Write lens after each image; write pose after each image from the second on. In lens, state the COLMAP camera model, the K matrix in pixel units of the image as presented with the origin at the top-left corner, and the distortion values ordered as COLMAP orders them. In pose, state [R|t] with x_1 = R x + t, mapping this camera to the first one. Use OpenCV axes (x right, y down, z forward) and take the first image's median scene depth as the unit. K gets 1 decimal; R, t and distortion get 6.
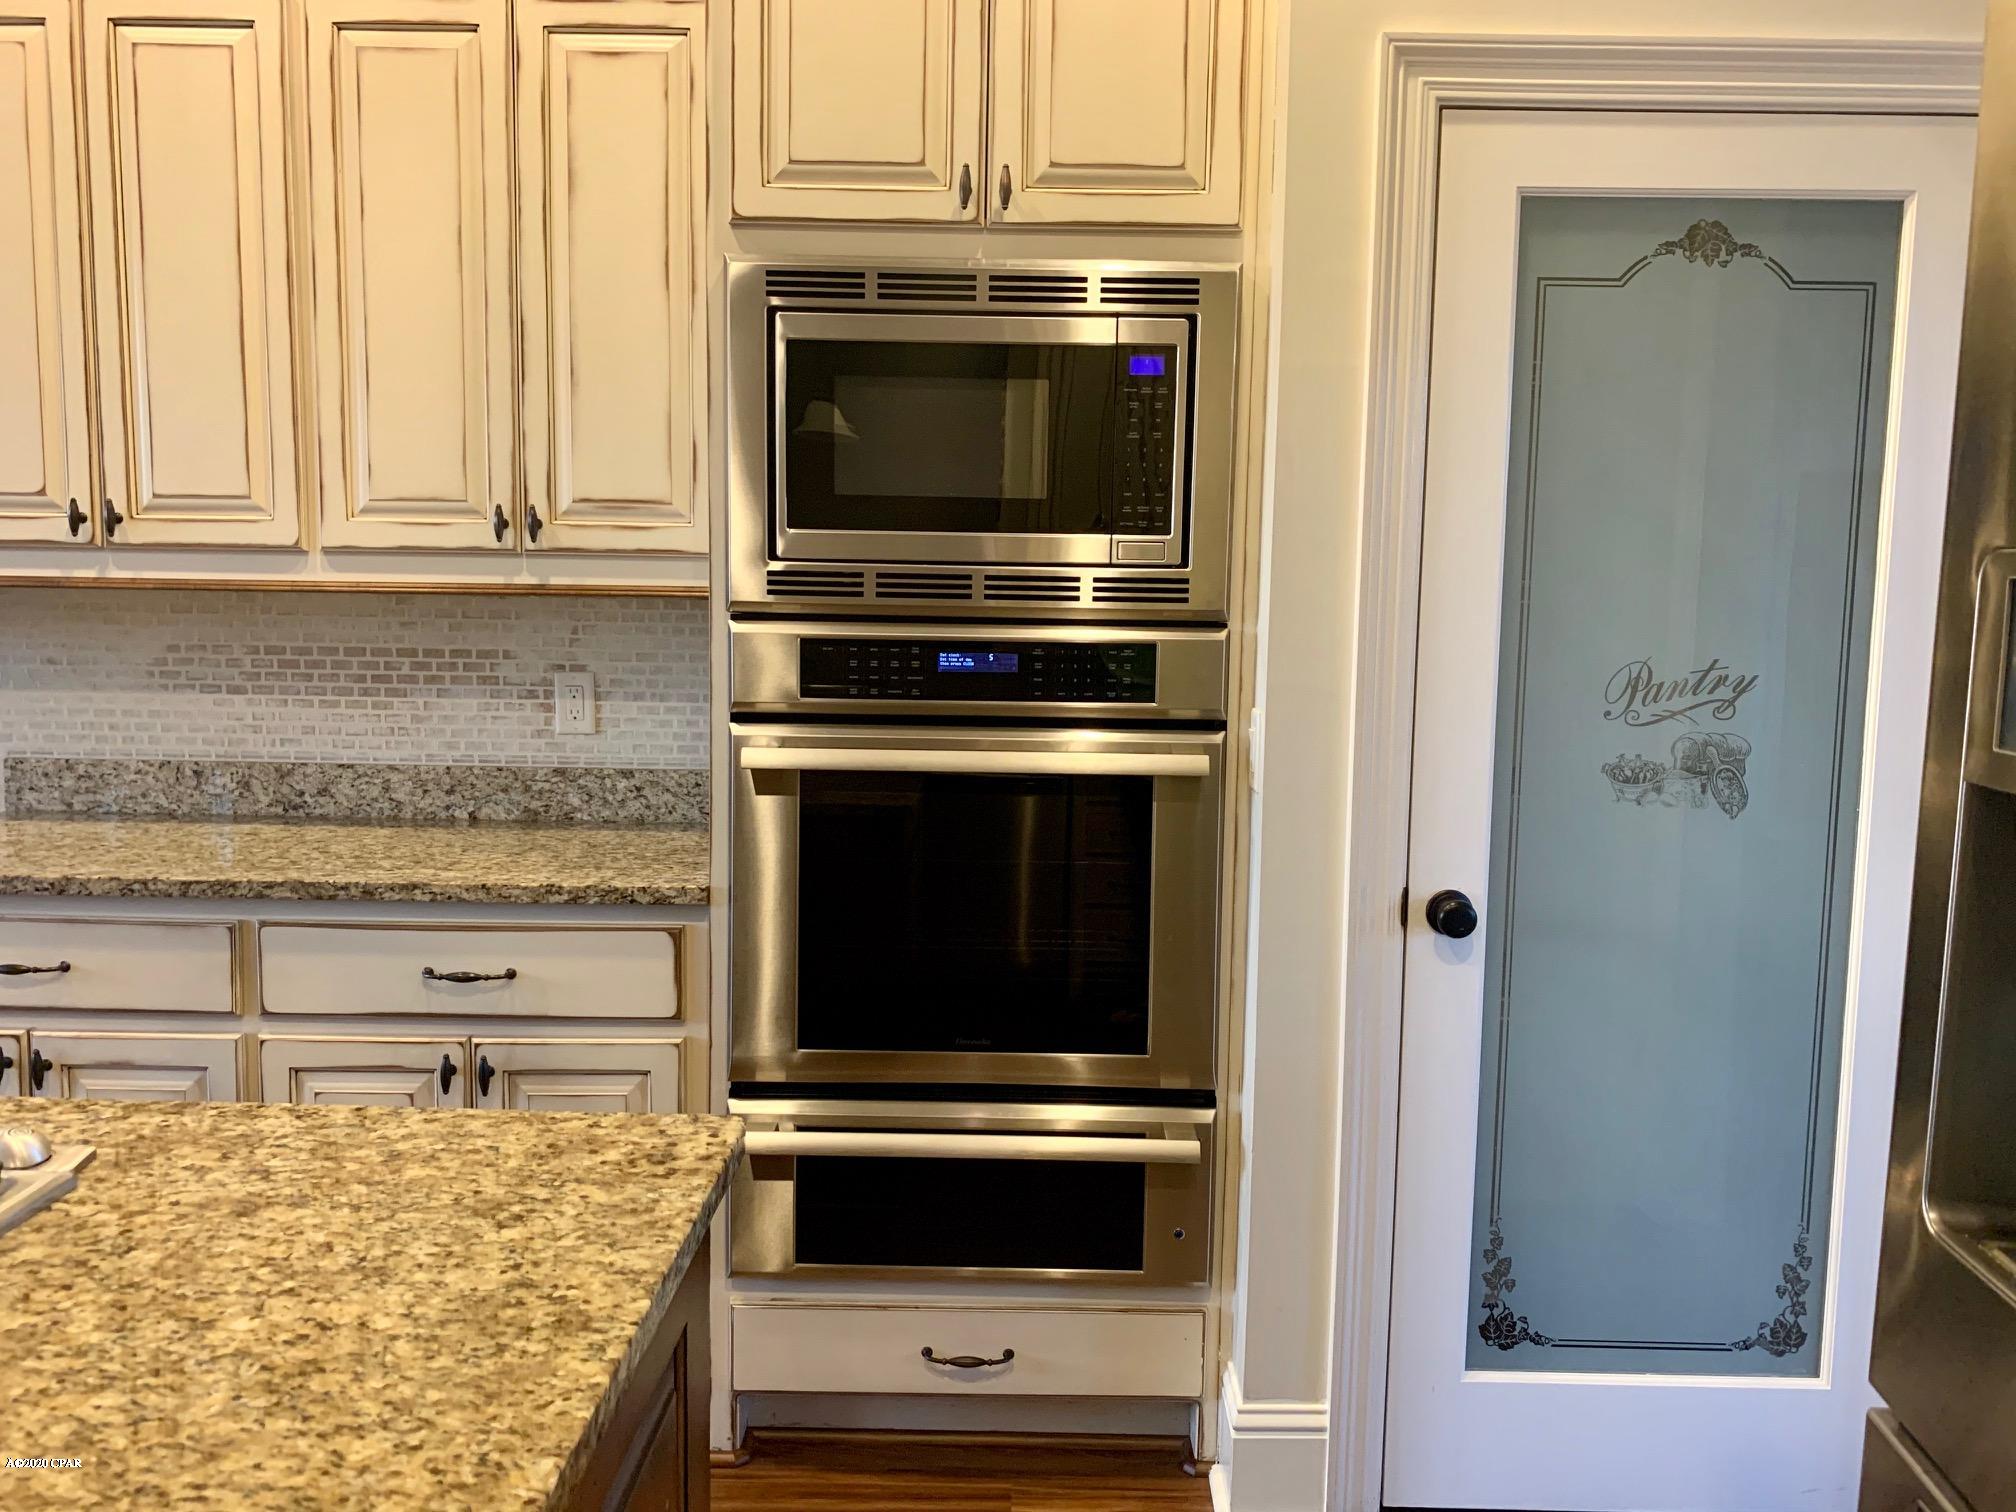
lens RADIAL K [[1552.8, 0, 1008.6], [0, 1552.8, 755.6], [0, 0, 1]] dist [-0.011791, 0.006347]
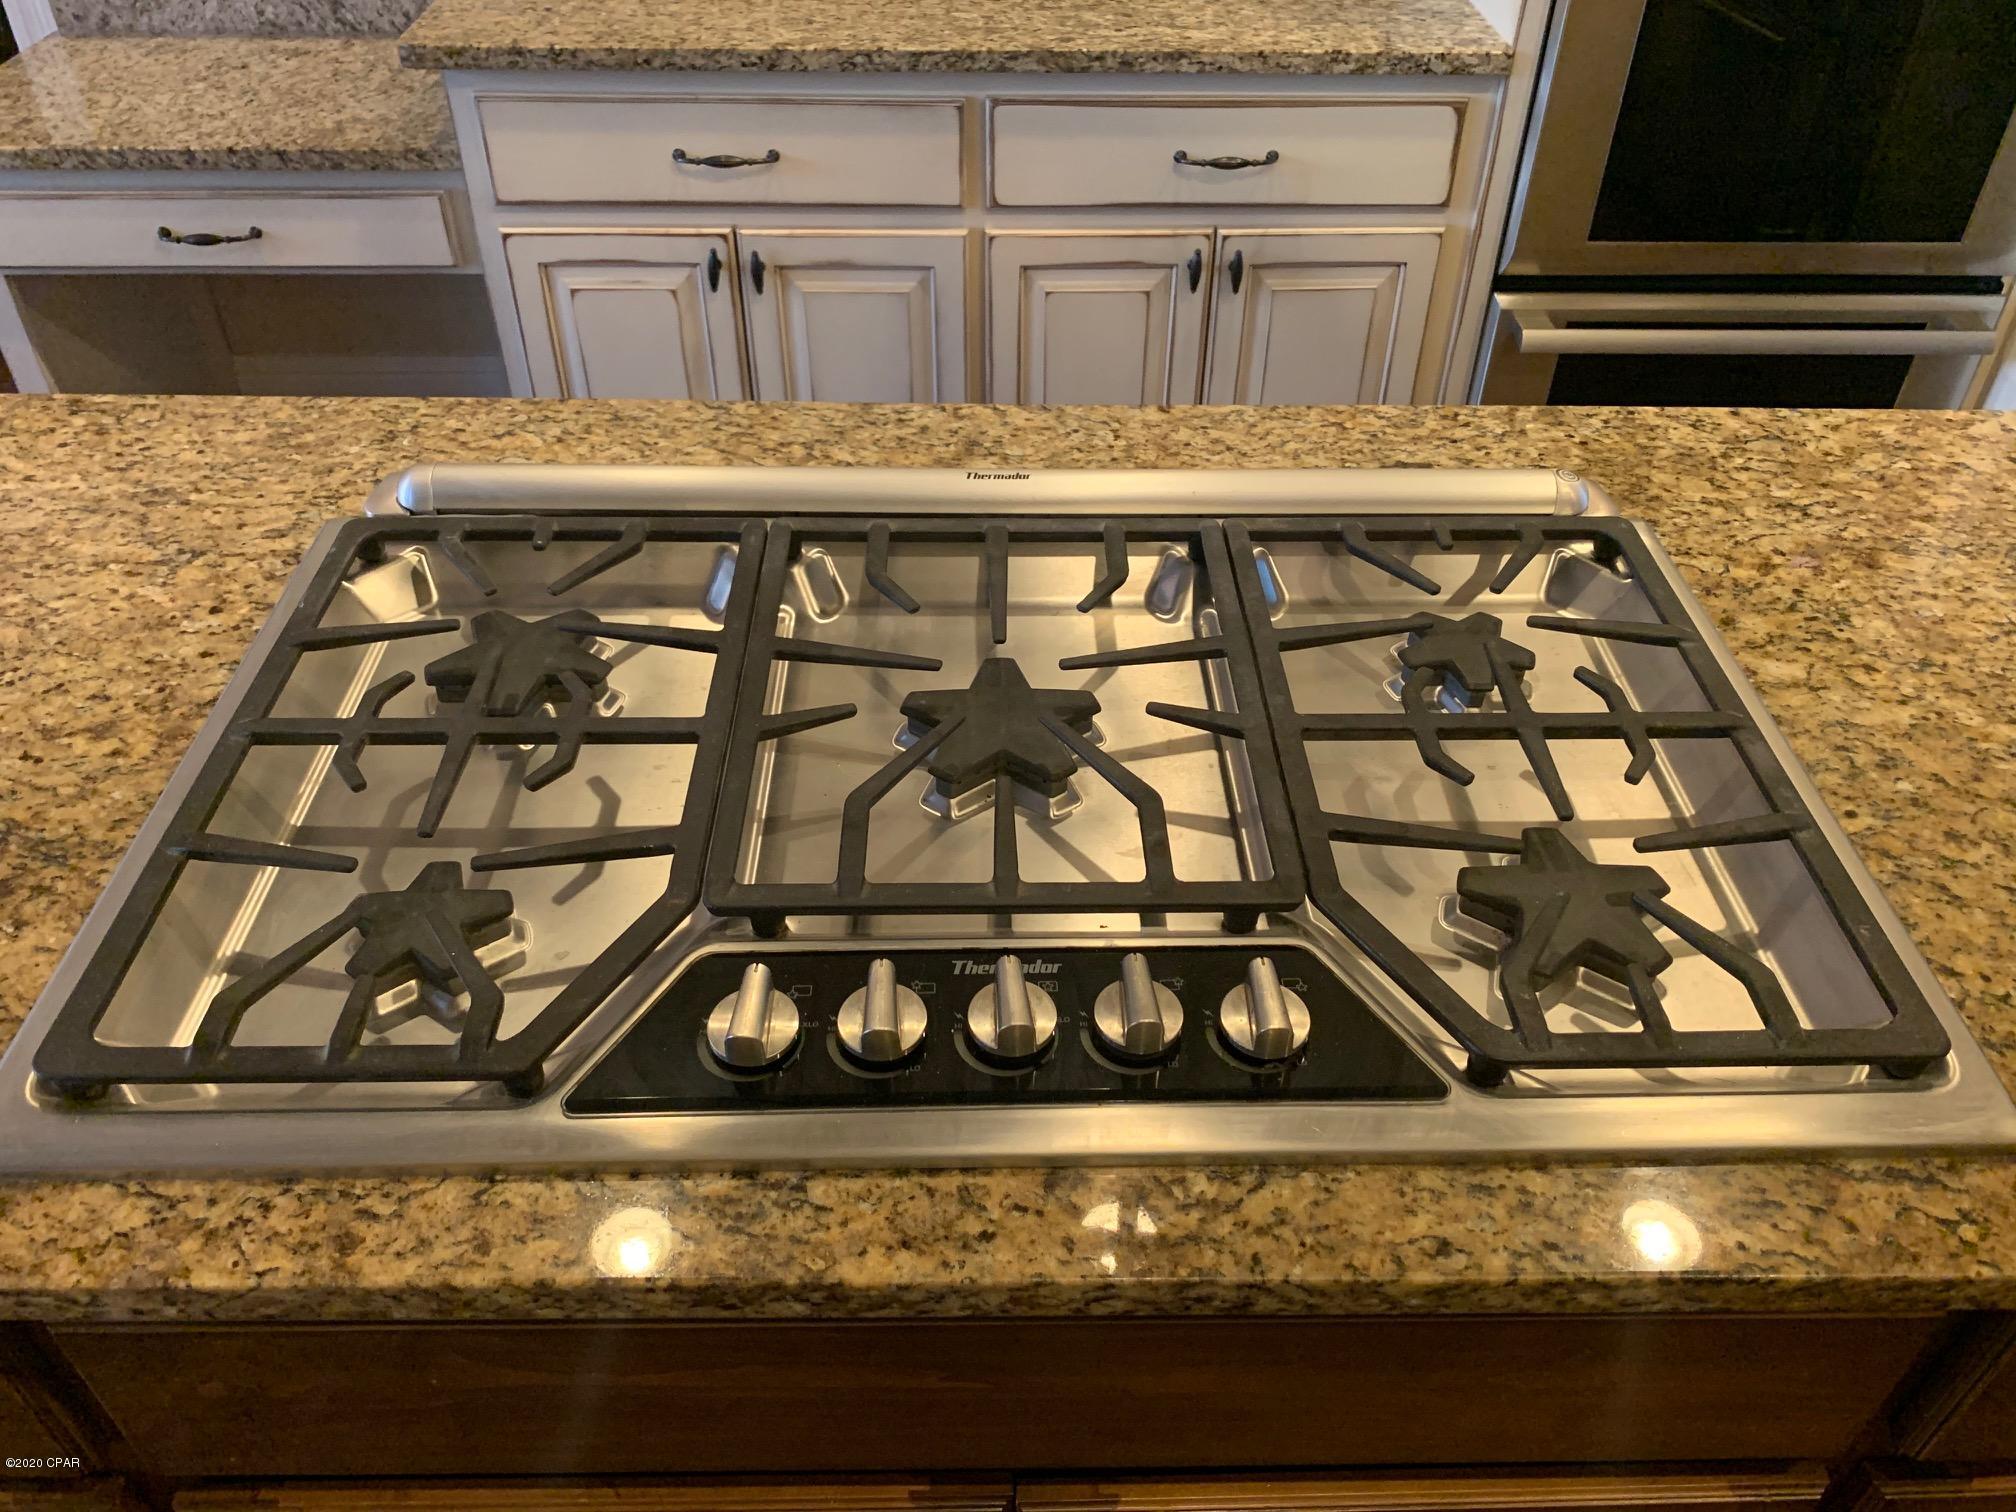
lens RADIAL K [[1552.8, 0, 1009.5], [0, 1552.8, 742.8], [0, 0, 1]] dist [-0.011791, 0.006347]
pose [[0.999606, -0.019749, 0.019960, -0.502991], [0.005607, 0.836917, 0.547301, -0.067931], [-0.027514, -0.546973, 0.836698, 0.070045]]
